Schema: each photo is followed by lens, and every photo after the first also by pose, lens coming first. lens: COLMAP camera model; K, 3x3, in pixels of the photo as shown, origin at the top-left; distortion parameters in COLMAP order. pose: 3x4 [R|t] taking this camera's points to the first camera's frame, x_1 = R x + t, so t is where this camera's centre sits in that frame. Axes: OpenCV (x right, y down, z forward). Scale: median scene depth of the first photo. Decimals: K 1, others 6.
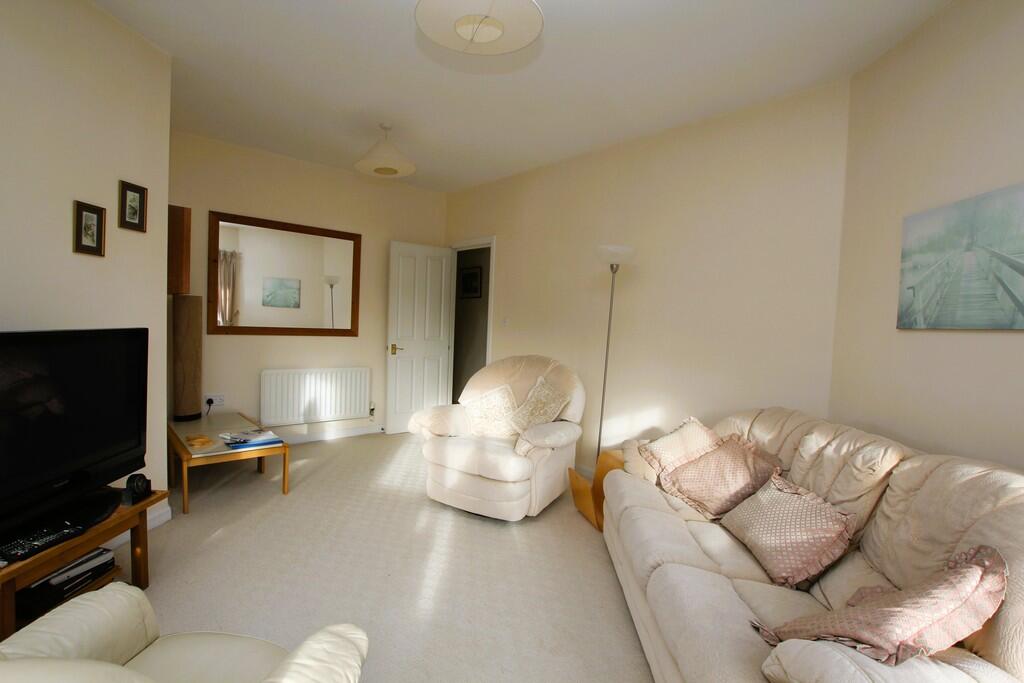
lens RADIAL K [[477.0, 0, 512.0], [0, 477.0, 341.5], [0, 0, 1]] dist [0.000037, -0.000039]
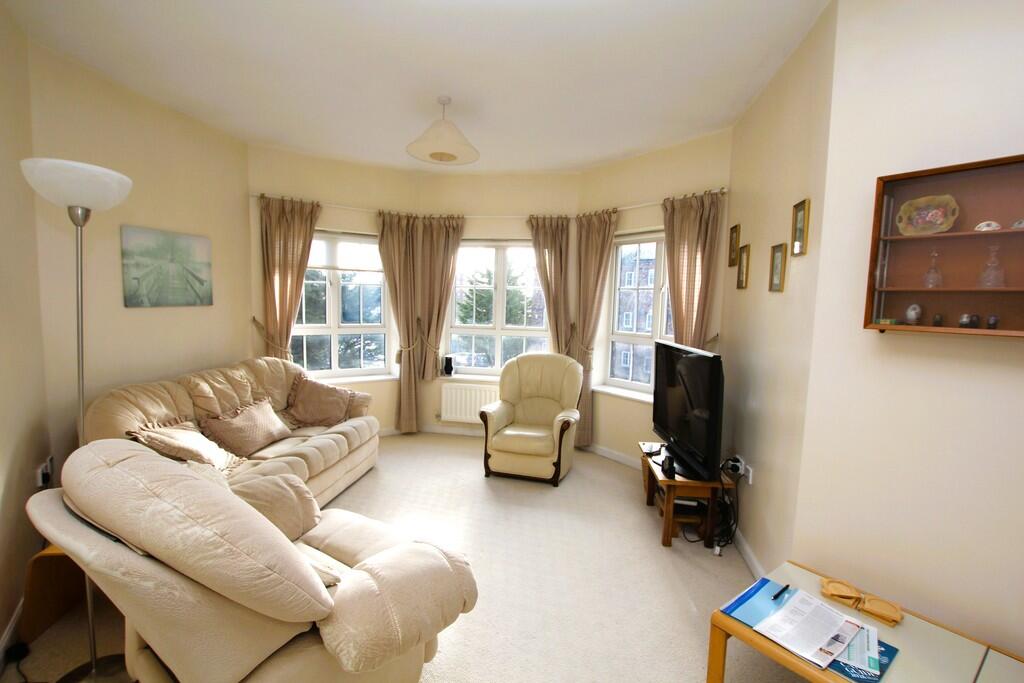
lens RADIAL K [[477.0, 0, 512.0], [0, 477.0, 341.5], [0, 0, 1]] dist [0.000037, -0.000039]
pose [[-0.990686, -0.080213, 0.110037, -0.487218], [-0.065106, 0.988759, 0.134601, -0.199185], [-0.119597, 0.126184, -0.984771, 2.390983]]
